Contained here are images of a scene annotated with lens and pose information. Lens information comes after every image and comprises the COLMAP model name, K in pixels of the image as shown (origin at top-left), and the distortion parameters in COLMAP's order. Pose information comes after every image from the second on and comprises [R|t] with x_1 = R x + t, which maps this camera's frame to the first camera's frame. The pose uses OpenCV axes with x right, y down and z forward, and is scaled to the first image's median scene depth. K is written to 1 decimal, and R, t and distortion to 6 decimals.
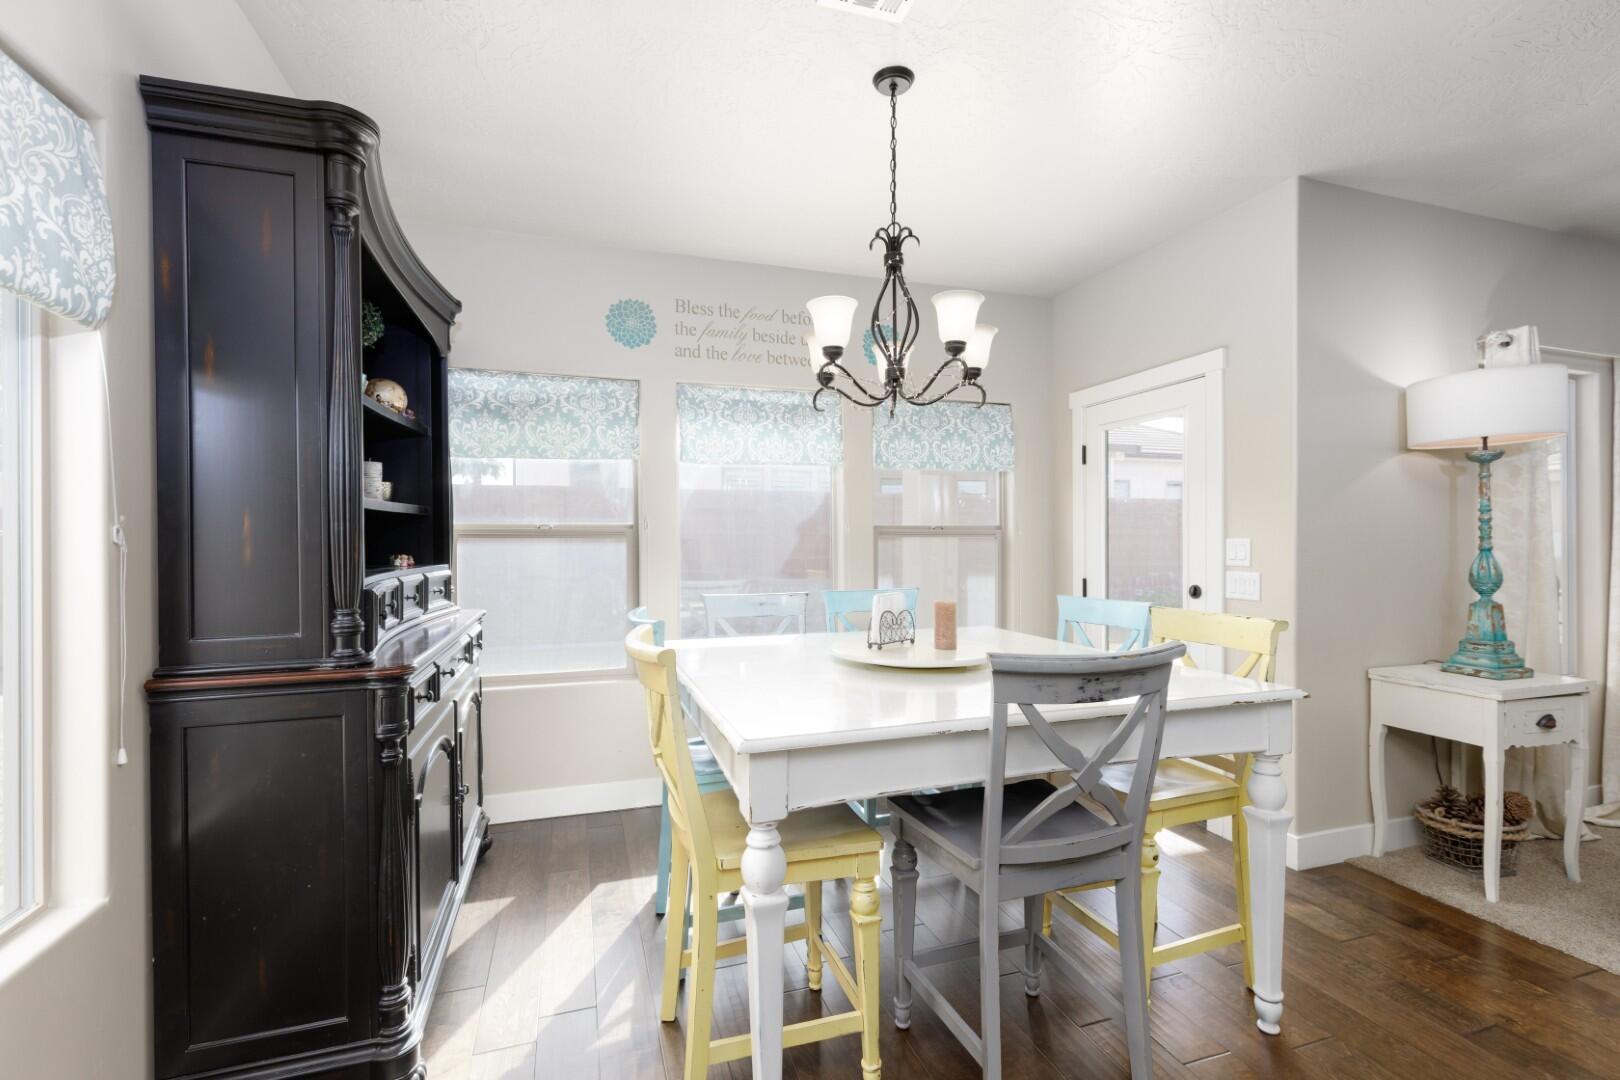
lens RADIAL K [[732.4, 0, 817.0], [0, 732.4, 543.9], [0, 0, 1]] dist [0.003925, 0.000655]
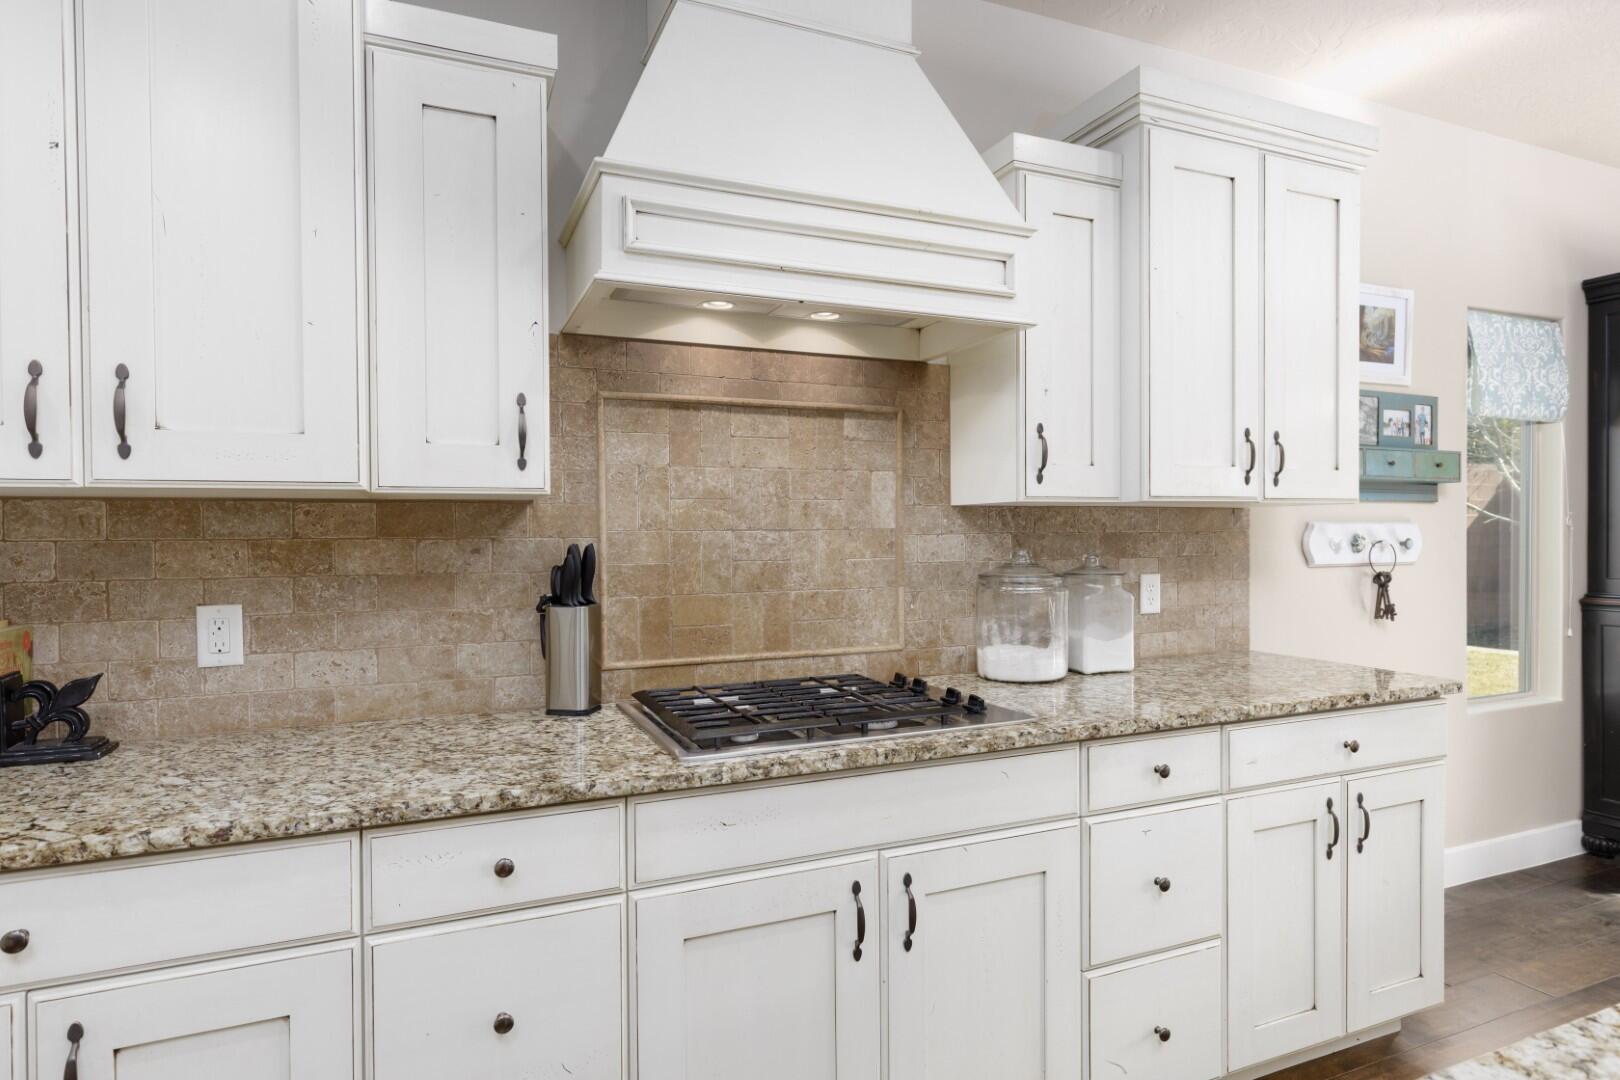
lens RADIAL K [[889.3, 0, 808.7], [0, 889.3, 543.2], [0, 0, 1]] dist [0.003976, -0.001636]
pose [[0.091755, 0.015923, -0.995654, 0.694753], [0.005719, 0.999847, 0.016517, -0.006744], [0.995765, -0.007210, 0.091650, -0.698934]]
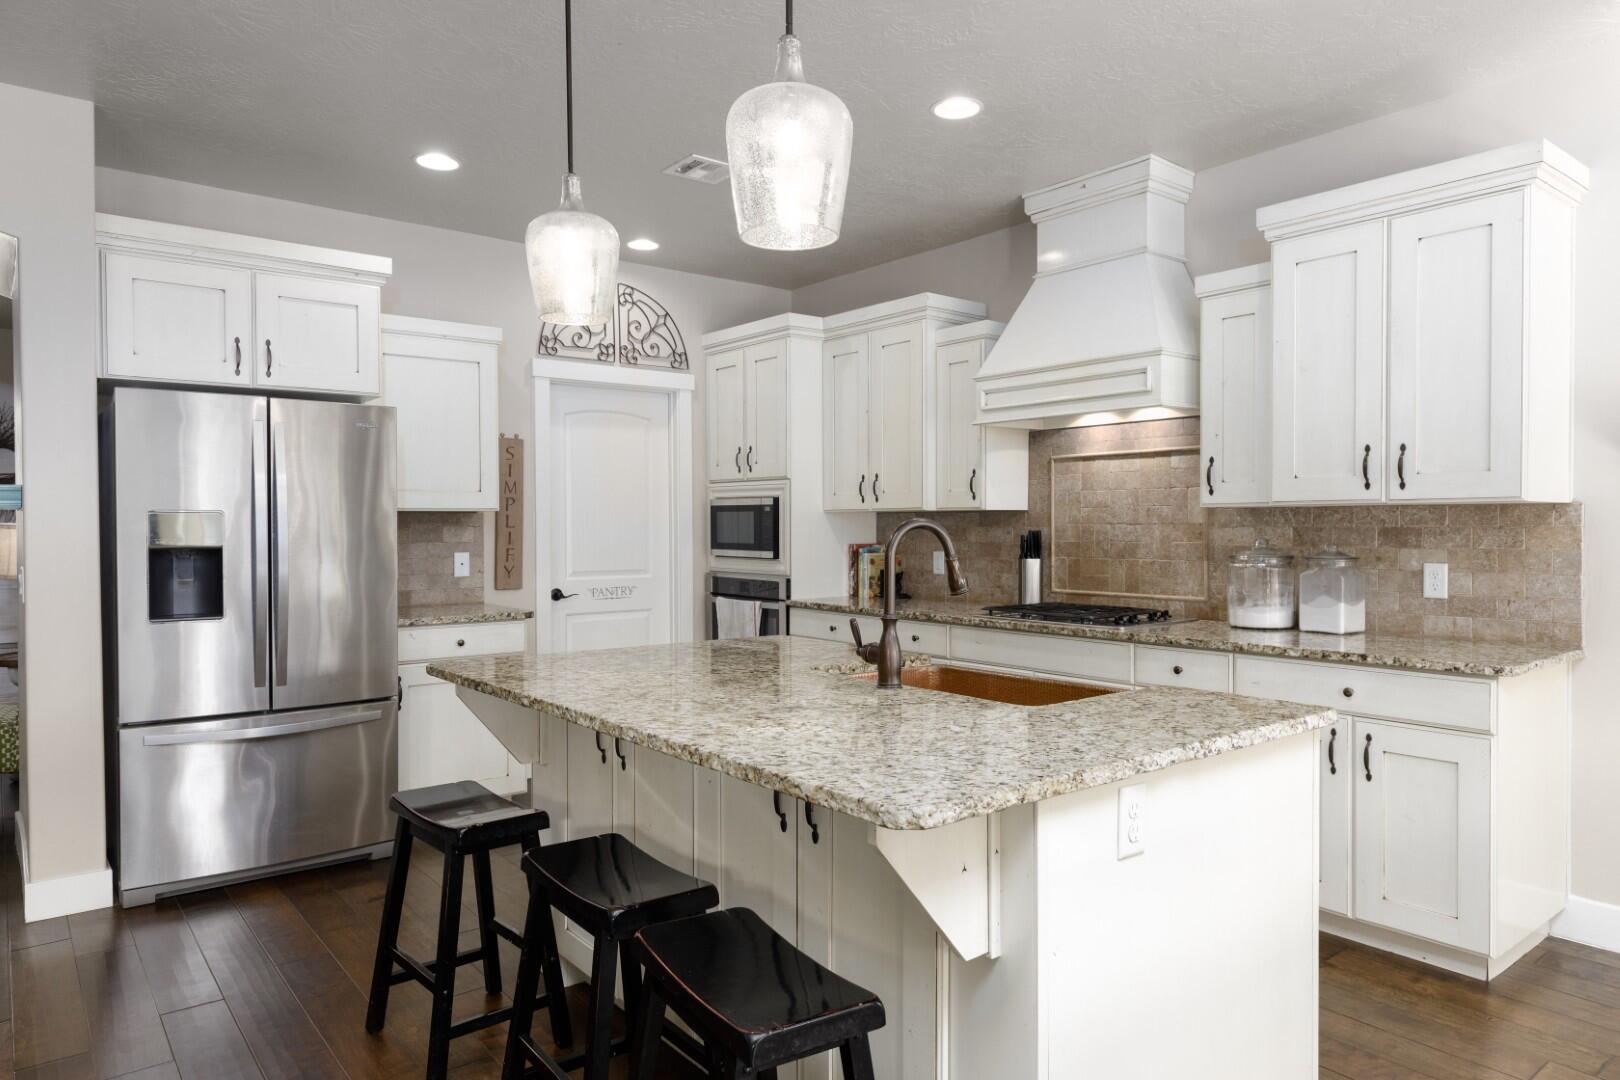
lens RADIAL K [[1019.0, 0, 808.6], [0, 1019.0, 540.5], [0, 0, 1]] dist [0.000147, 0.000076]
pose [[-0.935356, 0.011421, -0.353523, 0.958859], [0.005870, 0.999842, 0.016772, -0.009672], [0.353659, 0.013613, -0.935275, 0.756996]]
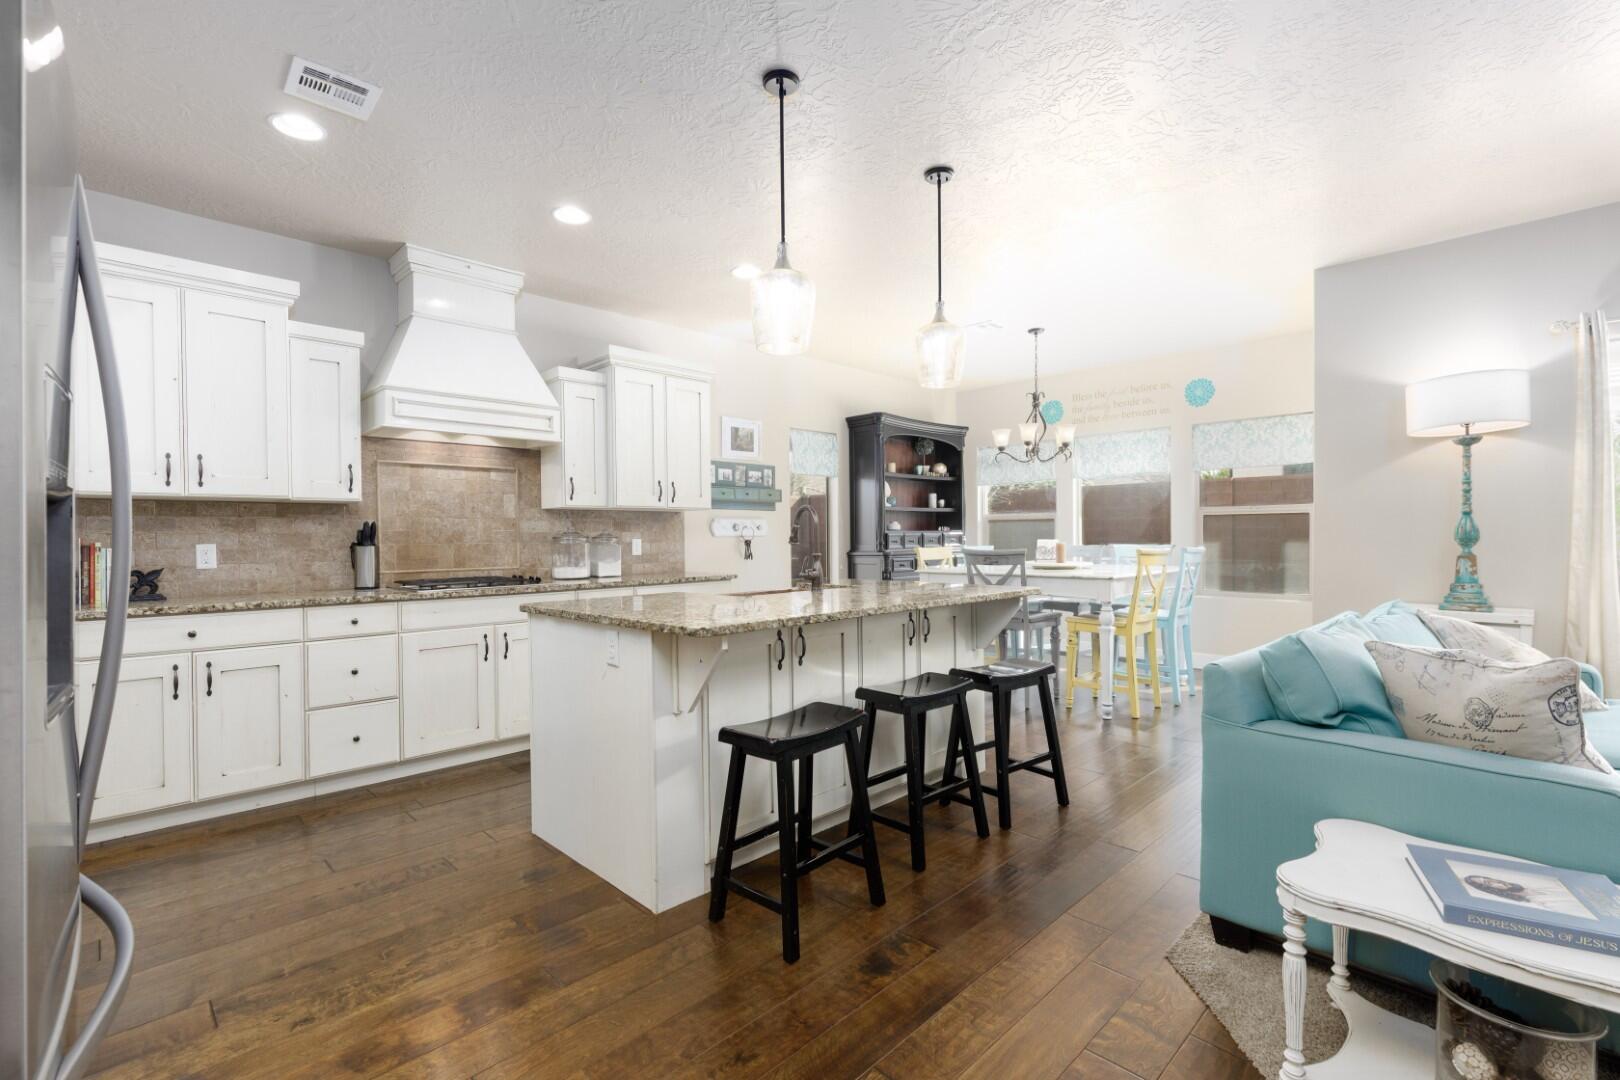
lens RADIAL K [[732.4, 0, 818.0], [0, 732.4, 541.5], [0, 0, 1]] dist [0.003925, 0.000655]
pose [[0.454434, 0.005044, -0.890766, 1.734979], [0.008553, 0.999913, 0.010026, 0.039749], [0.890739, -0.012174, 0.454352, -0.683999]]
